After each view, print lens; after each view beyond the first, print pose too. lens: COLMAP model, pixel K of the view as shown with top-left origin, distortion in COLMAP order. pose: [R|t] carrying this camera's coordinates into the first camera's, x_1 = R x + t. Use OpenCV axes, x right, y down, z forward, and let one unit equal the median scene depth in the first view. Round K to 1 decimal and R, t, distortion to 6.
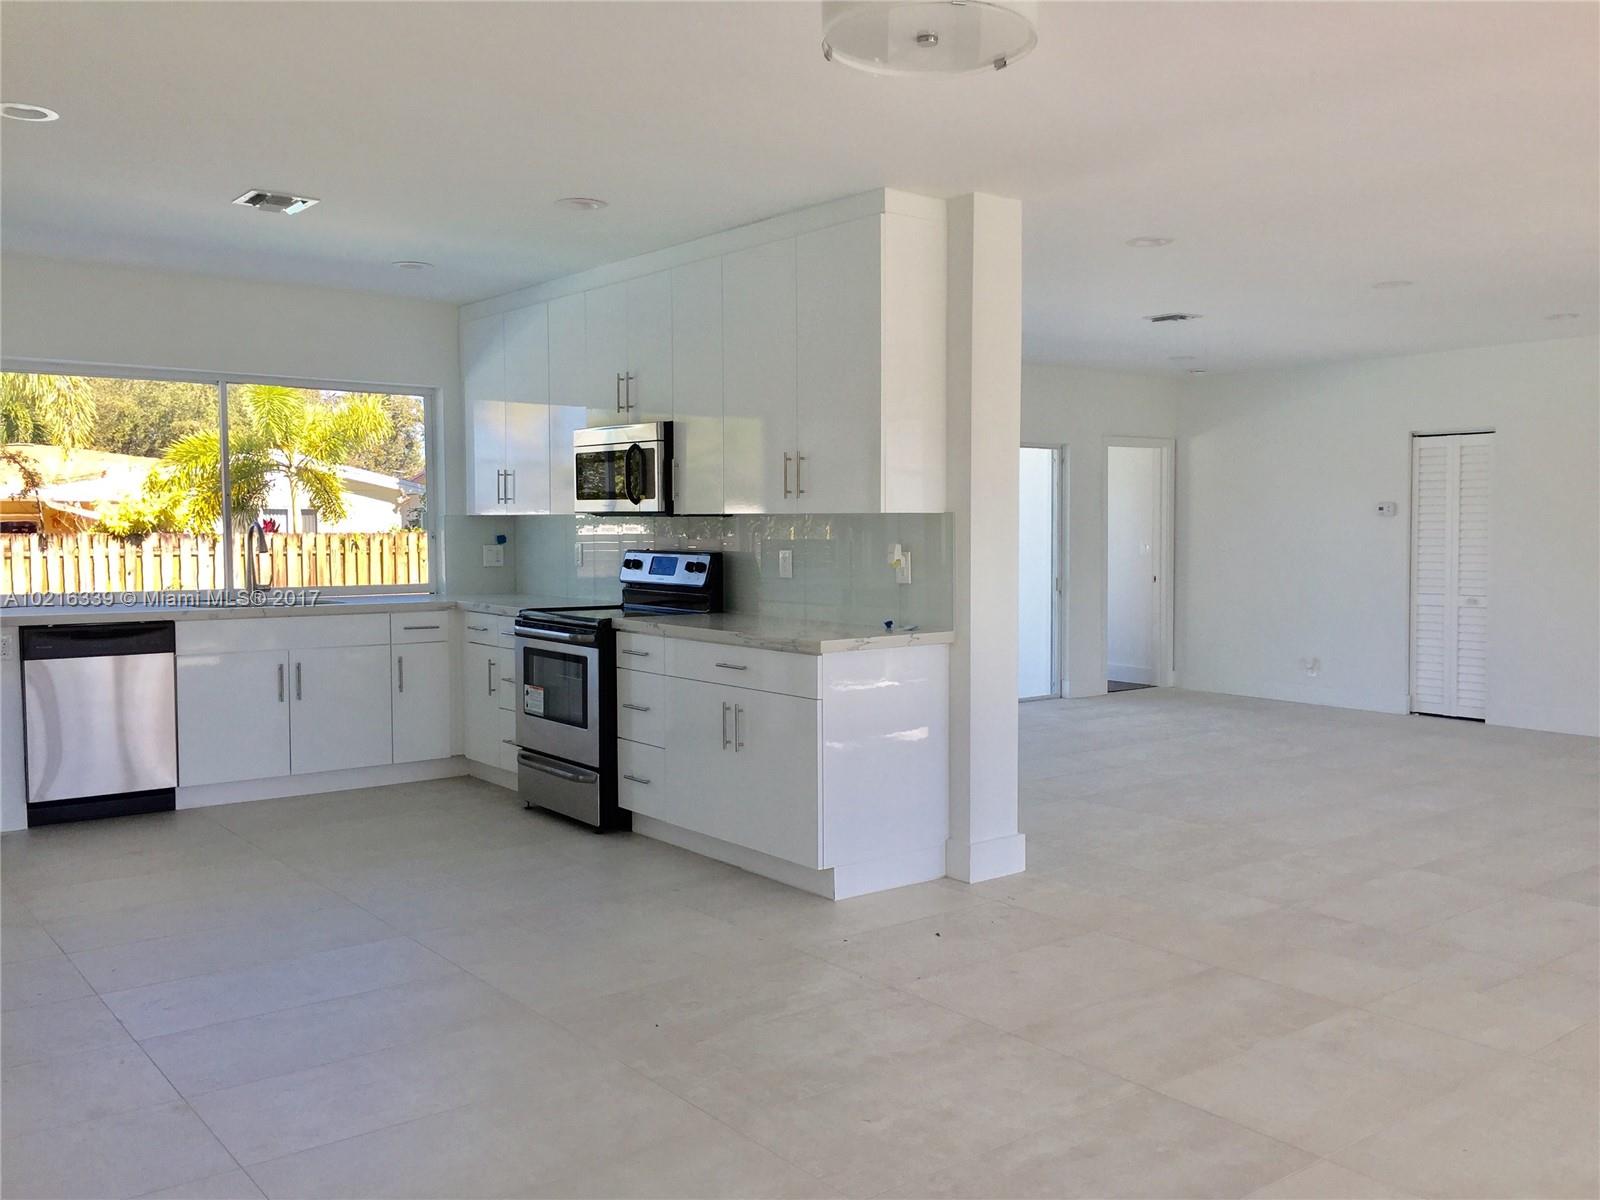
lens RADIAL K [[1403.7, 0, 765.4], [0, 1403.7, 579.9], [0, 0, 1]] dist [0.078424, -0.101899]
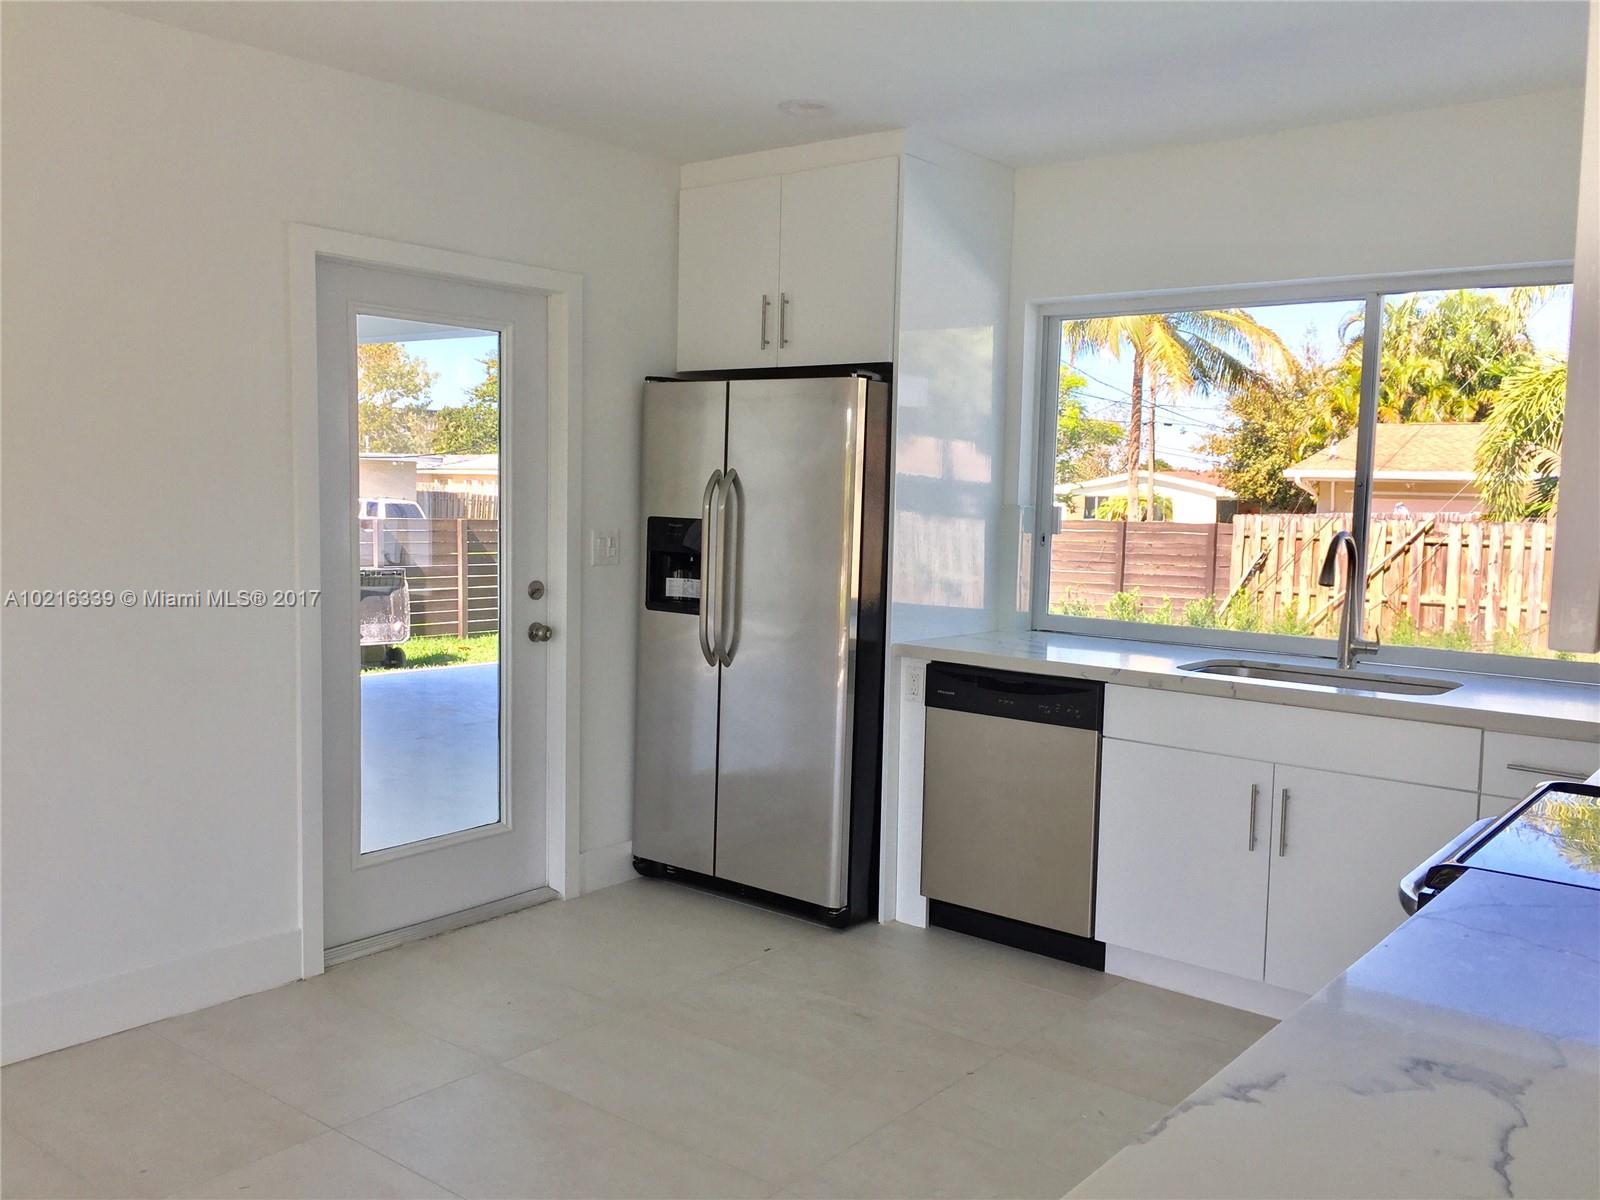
lens RADIAL K [[1362.2, 0, 800.0], [0, 1362.2, 600.0], [0, 0, 1]] dist [0.069579, -0.097877]
pose [[0.238080, 0.087280, -0.967316, 0.156621], [-0.064620, 0.995171, 0.073888, -0.047125], [0.969094, 0.044917, 0.242570, 0.734981]]
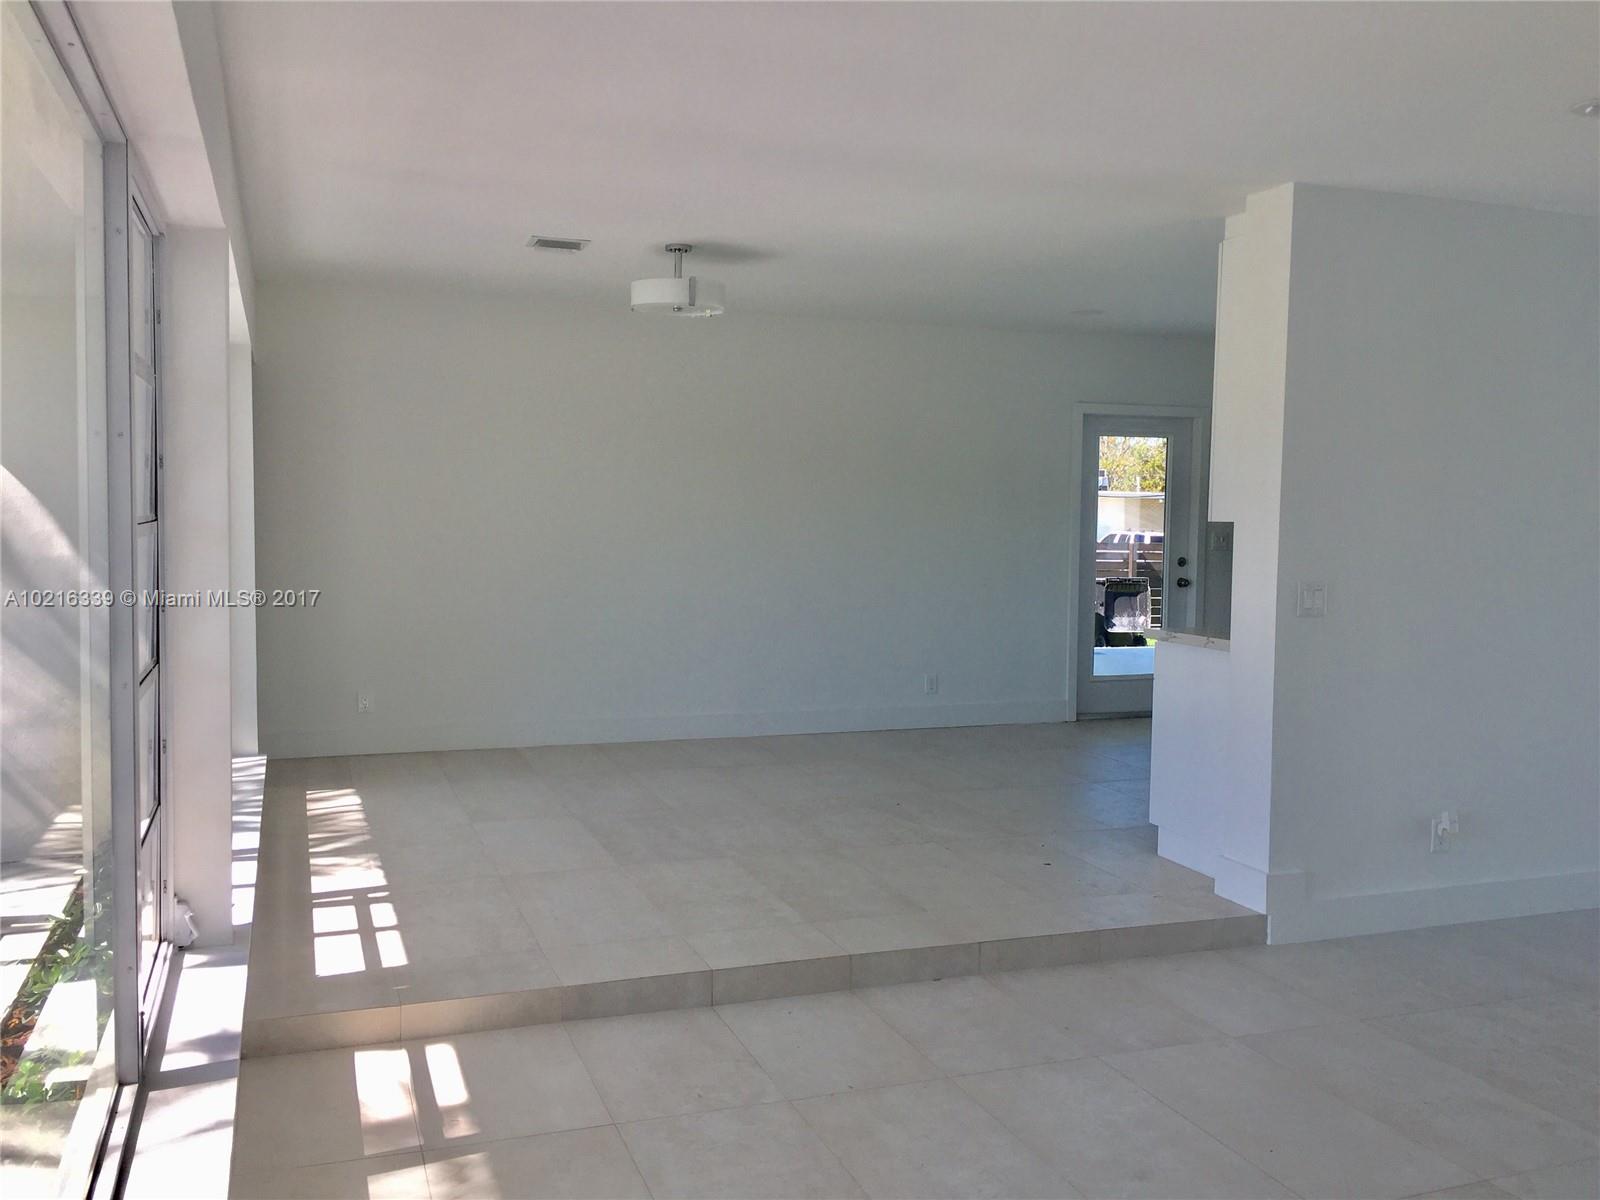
lens RADIAL K [[1362.2, 0, 800.0], [0, 1362.2, 600.0], [0, 0, 1]] dist [0.069579, -0.097877]
pose [[-0.305491, 0.060331, -0.950282, 0.955430], [-0.054921, 0.995213, 0.080839, -0.045568], [0.950610, 0.076886, -0.300715, 0.830397]]
